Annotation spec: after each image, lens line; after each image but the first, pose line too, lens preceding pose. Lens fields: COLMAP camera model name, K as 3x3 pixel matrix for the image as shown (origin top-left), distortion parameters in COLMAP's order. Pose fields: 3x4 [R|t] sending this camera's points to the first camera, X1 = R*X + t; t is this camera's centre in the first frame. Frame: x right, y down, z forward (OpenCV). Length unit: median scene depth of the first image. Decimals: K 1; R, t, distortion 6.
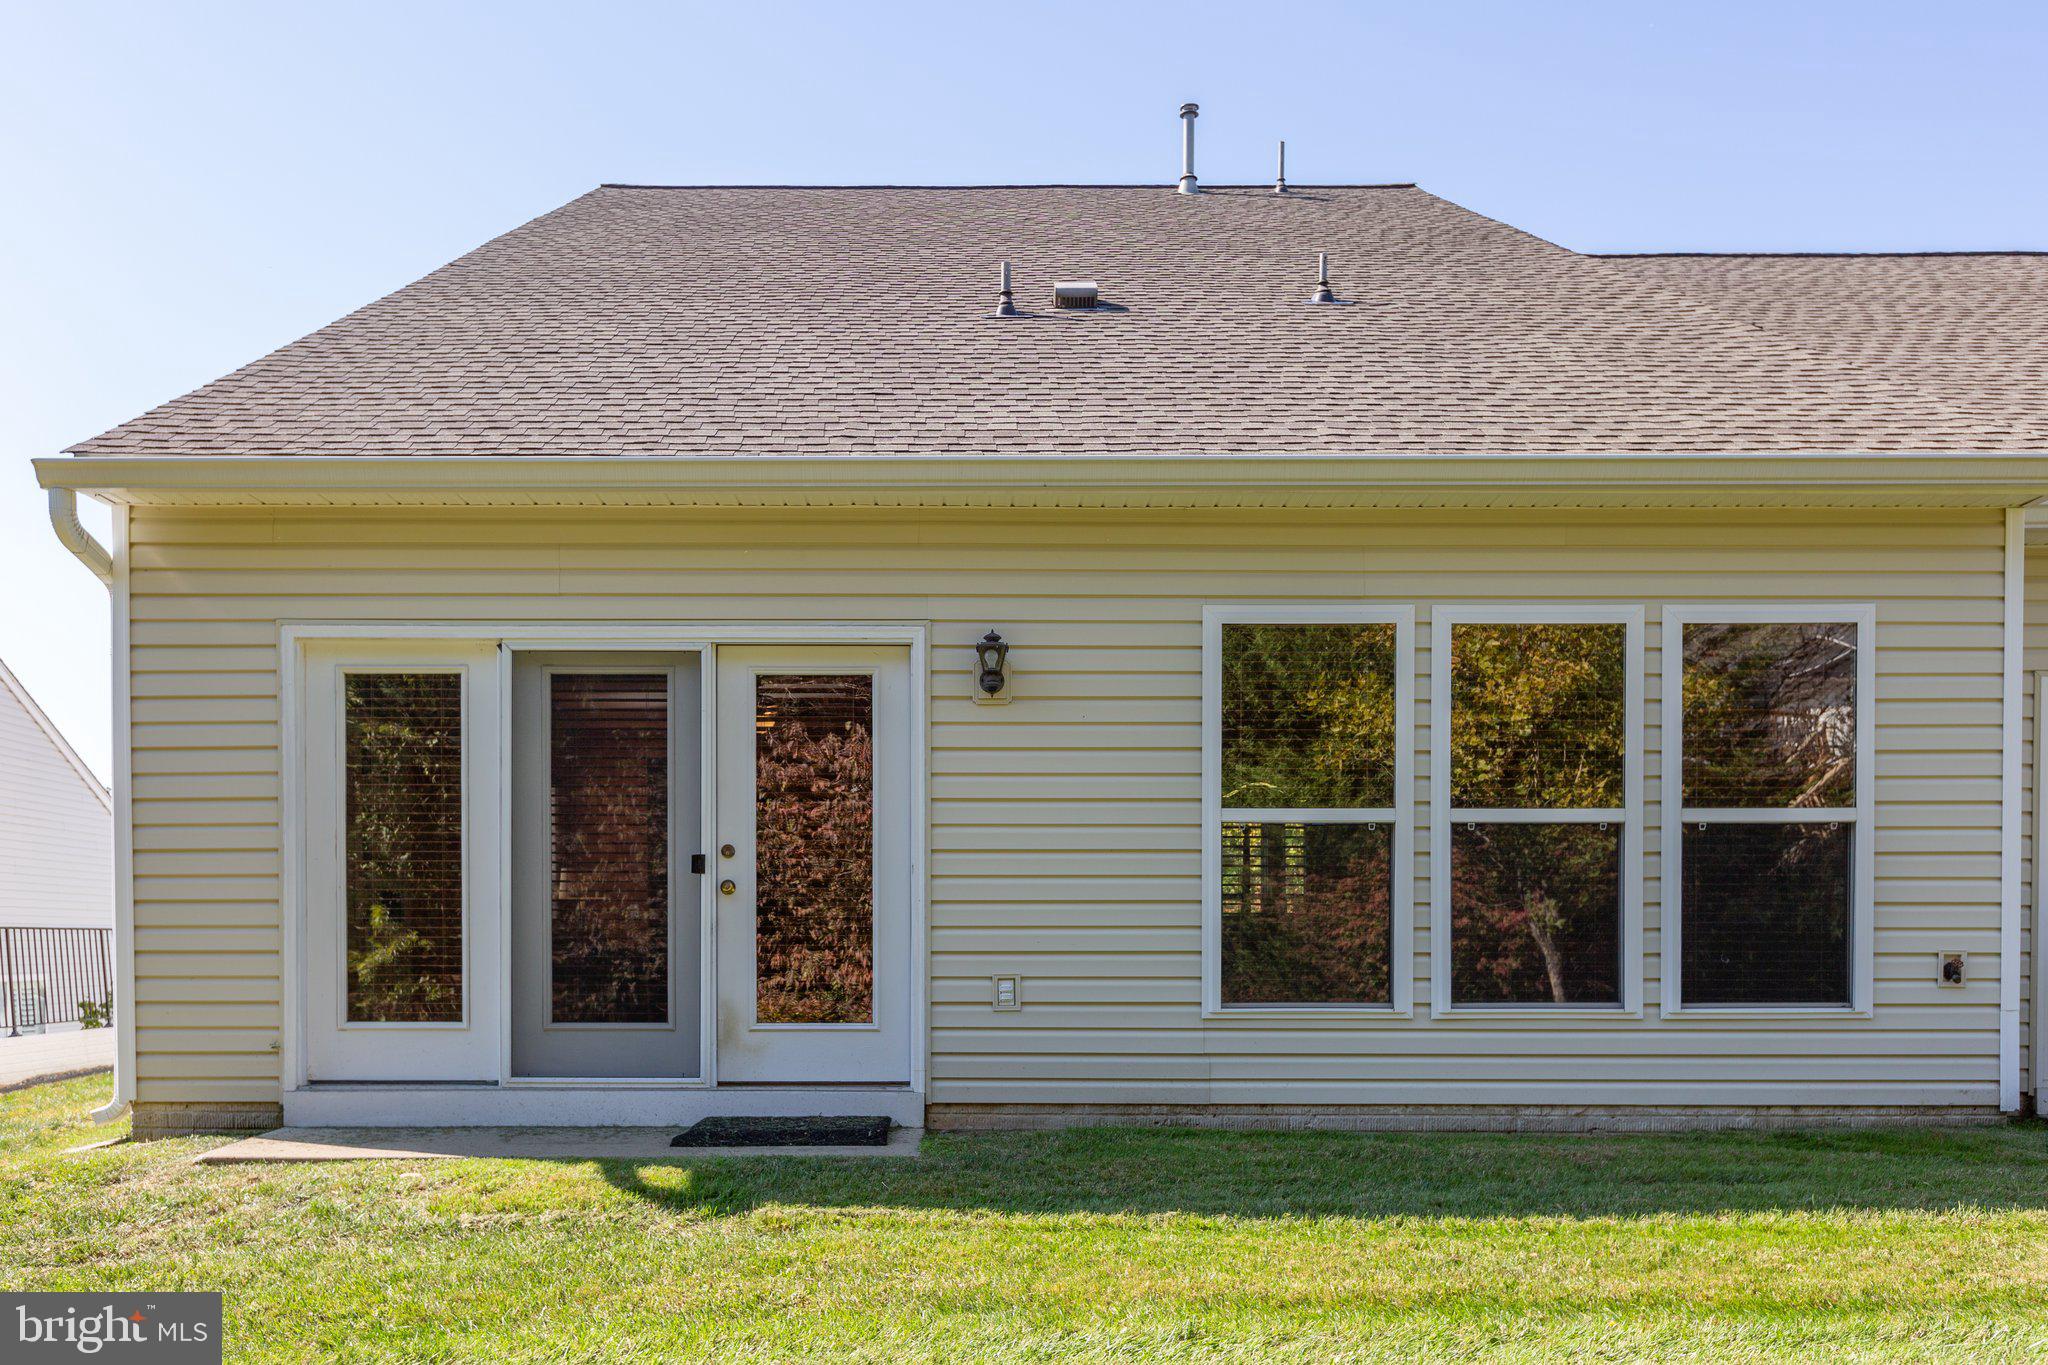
lens RADIAL K [[1591.4, 0, 948.2], [0, 1591.4, 988.3], [0, 0, 1]] dist [0.012554, -0.009860]
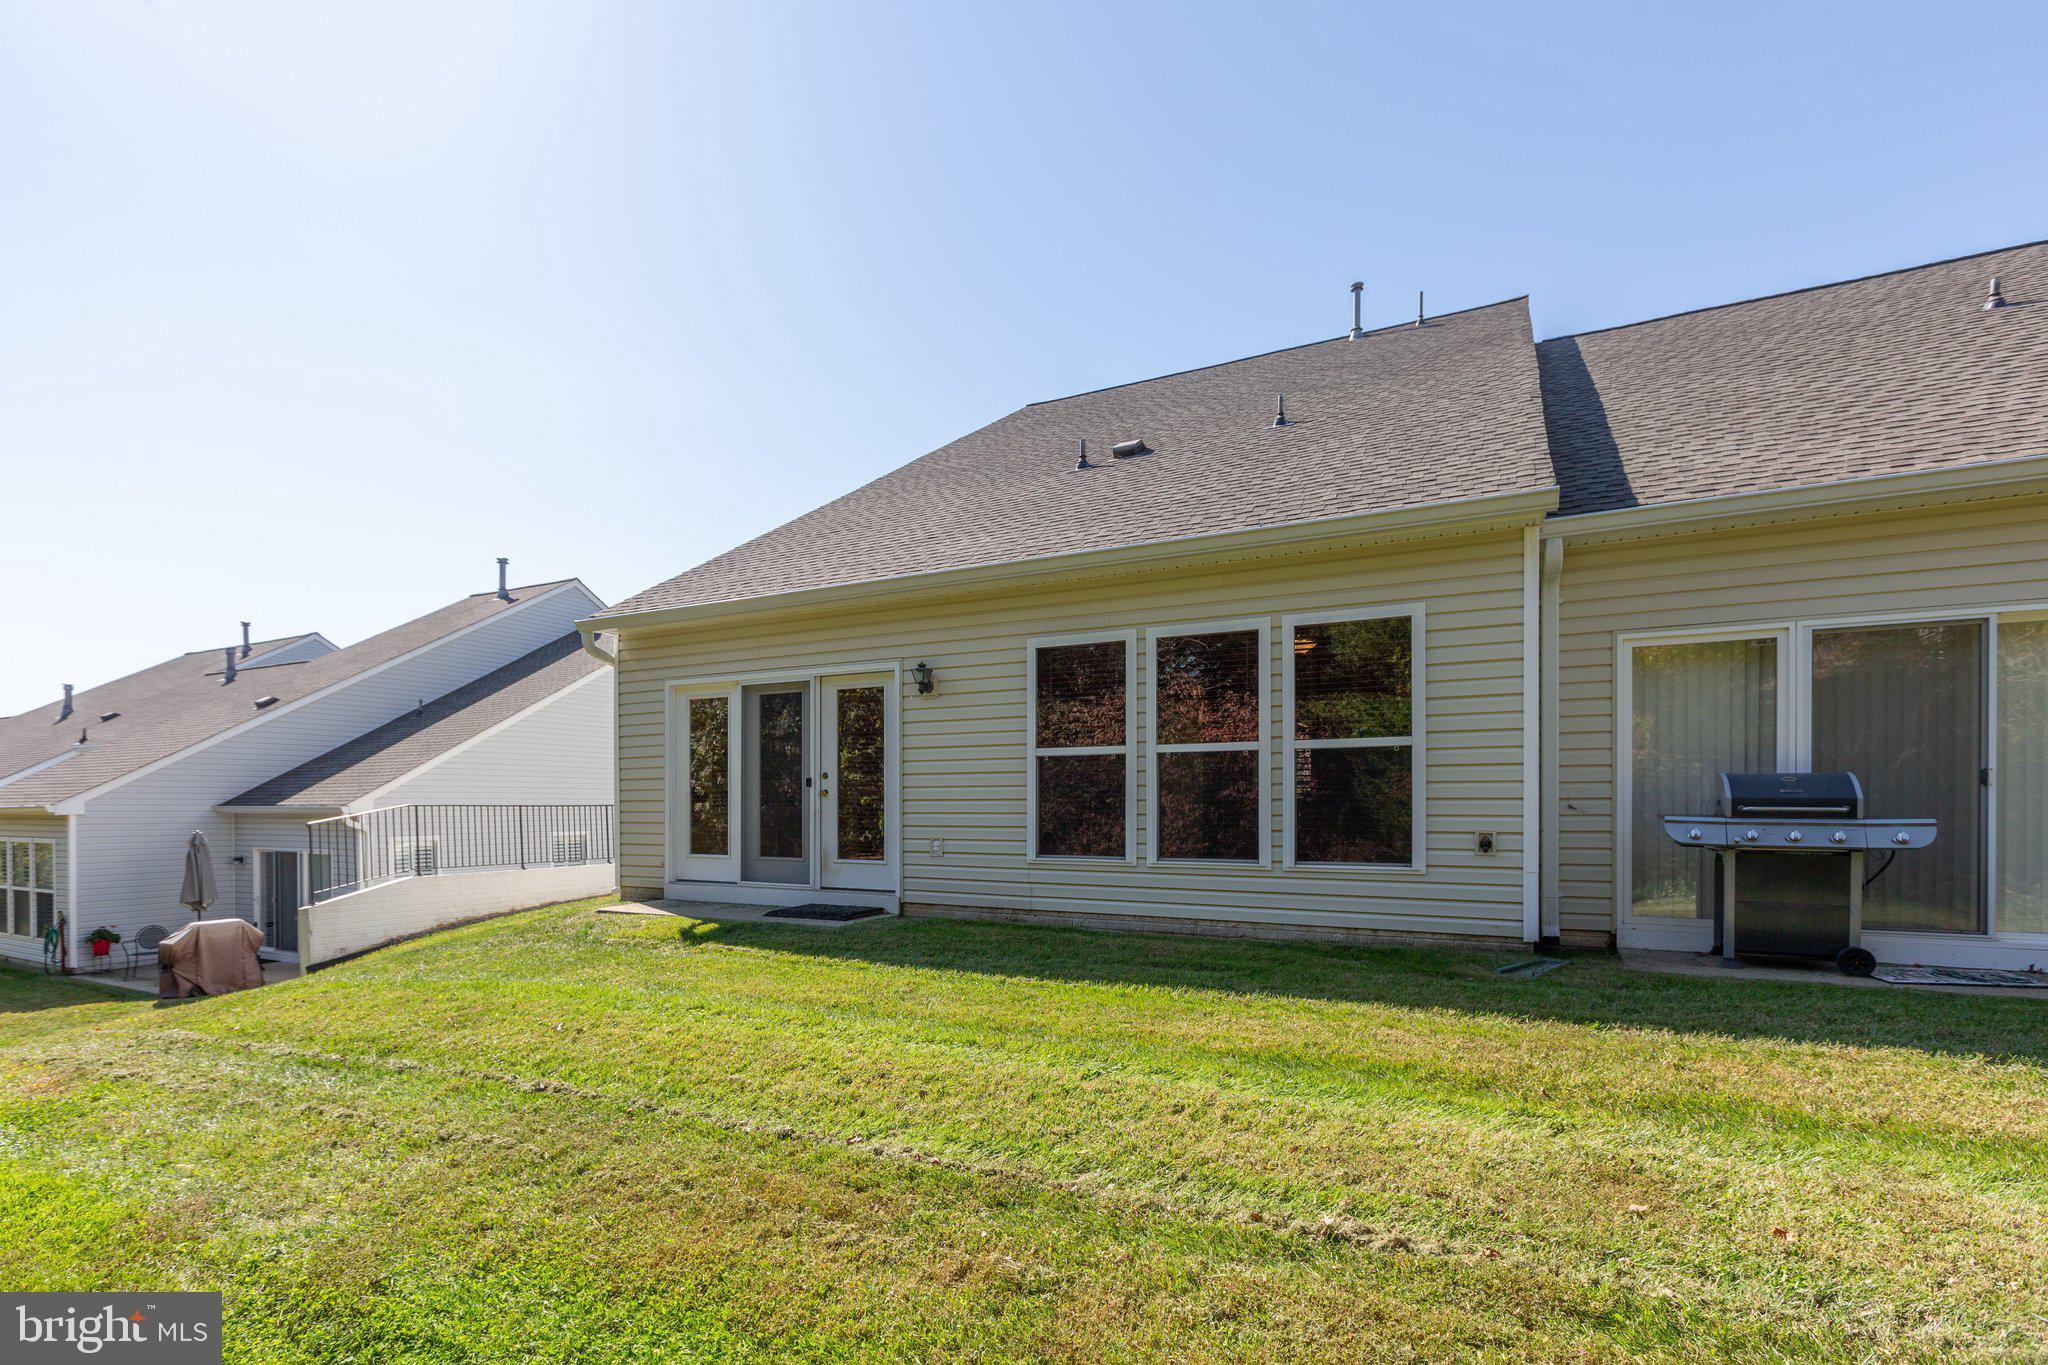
lens RADIAL K [[890.4, 0, 877.7], [0, 890.4, 830.9], [0, 0, 1]] dist [0.002420, 0.001431]
pose [[0.884853, 0.010425, -0.465754, 0.486513], [-0.012995, 0.999913, -0.002306, -0.013166], [0.465690, 0.008092, 0.884911, 0.007992]]
